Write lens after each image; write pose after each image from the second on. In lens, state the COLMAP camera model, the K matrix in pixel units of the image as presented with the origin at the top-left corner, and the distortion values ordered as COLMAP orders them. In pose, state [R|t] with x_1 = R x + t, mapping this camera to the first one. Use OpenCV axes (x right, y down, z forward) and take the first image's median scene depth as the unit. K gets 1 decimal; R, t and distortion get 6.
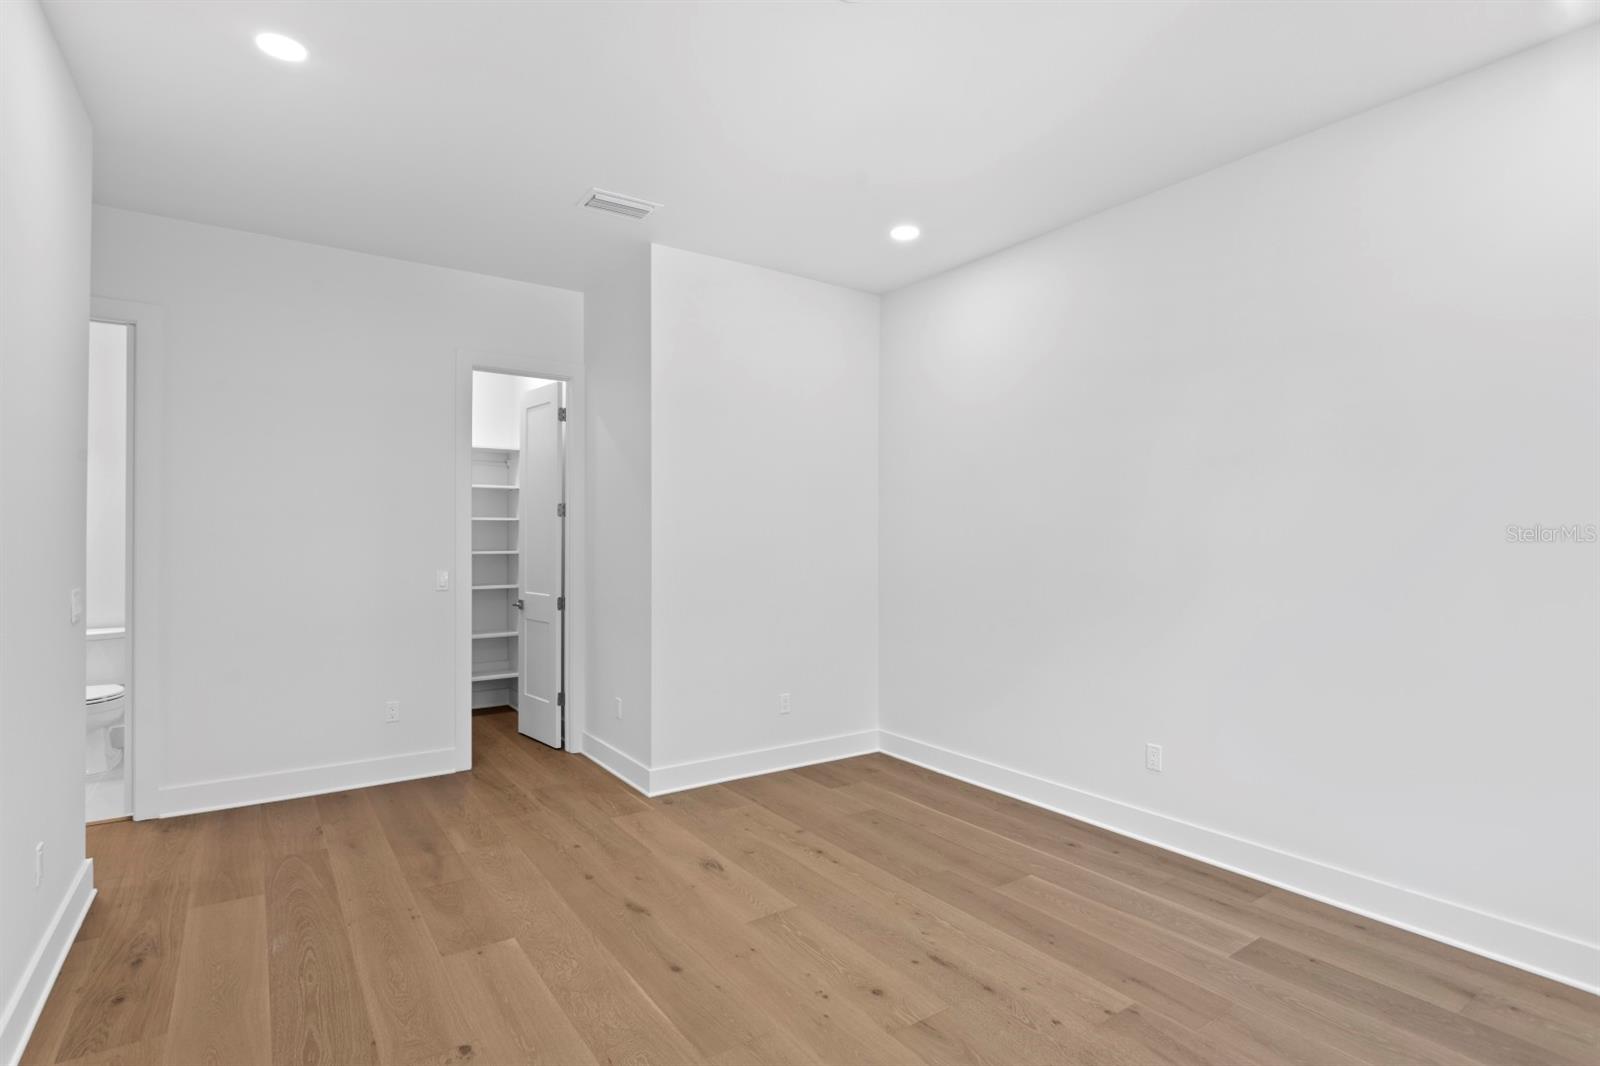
lens RADIAL K [[793.2, 0, 803.7], [0, 793.2, 525.0], [0, 0, 1]] dist [-0.006456, 0.000083]
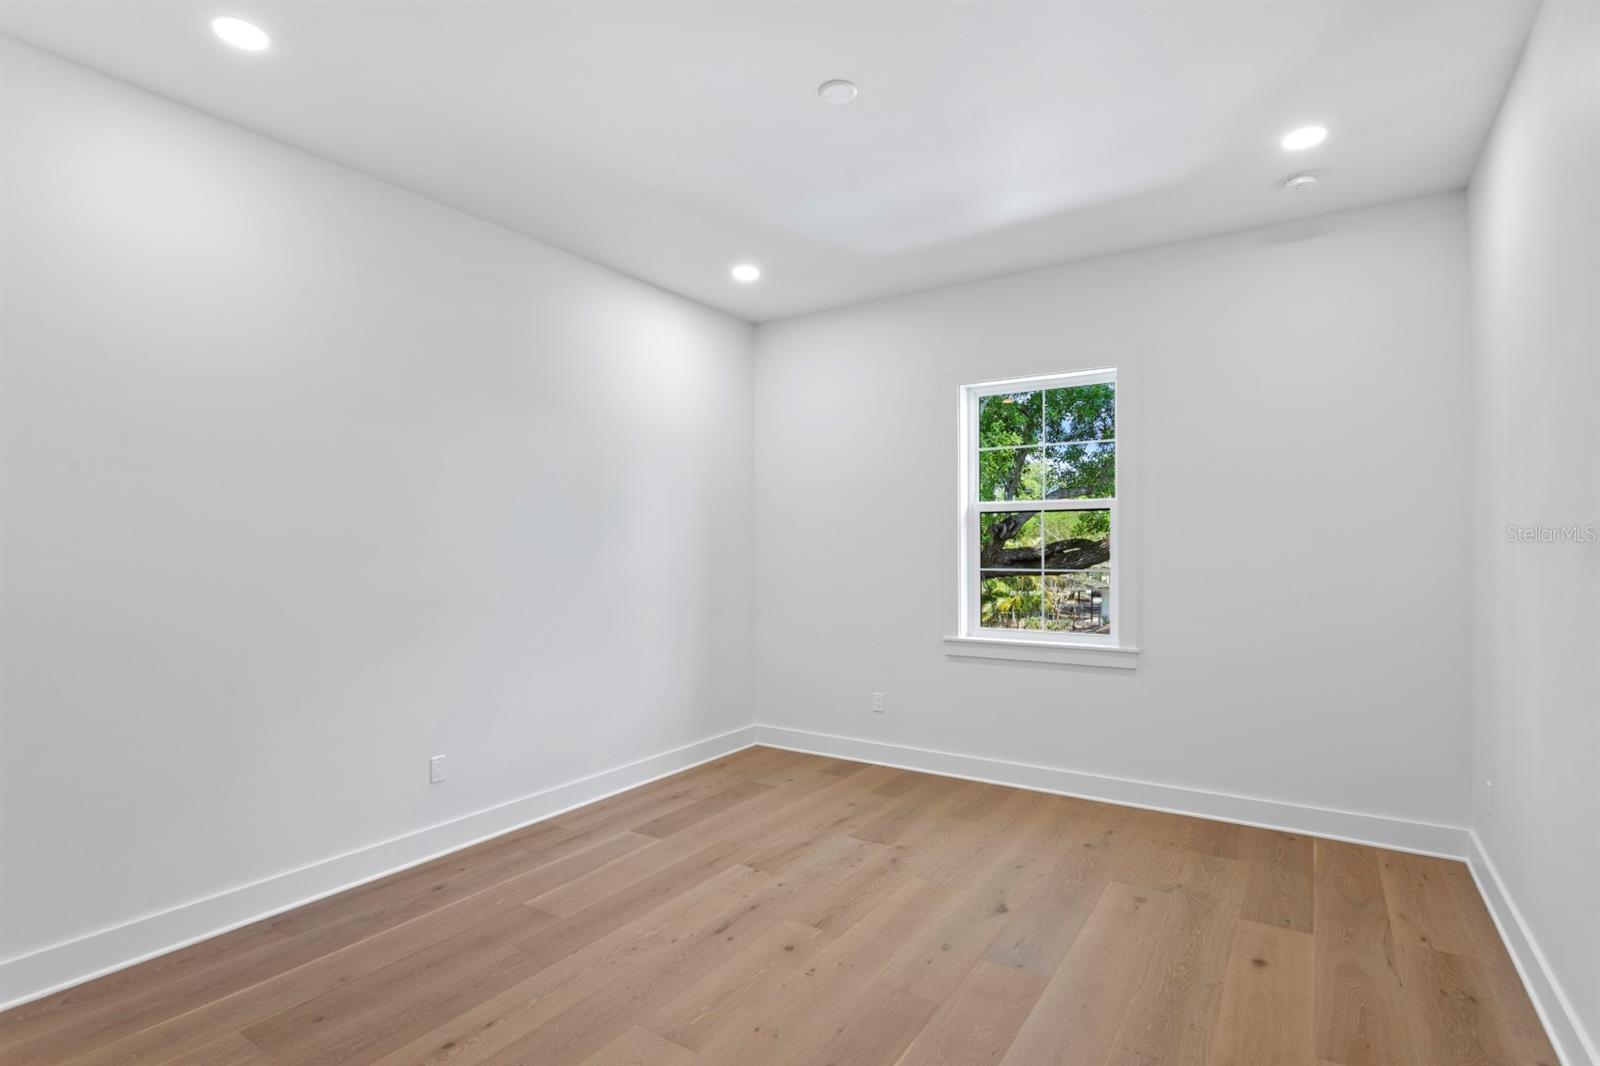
lens RADIAL K [[793.2, 0, 803.7], [0, 793.2, 525.0], [0, 0, 1]] dist [-0.006456, 0.000083]
pose [[-0.371175, 0.026874, 0.928174, -0.833483], [-0.010352, 0.999399, -0.033076, 0.020405], [-0.928505, -0.021886, -0.370674, 1.202986]]
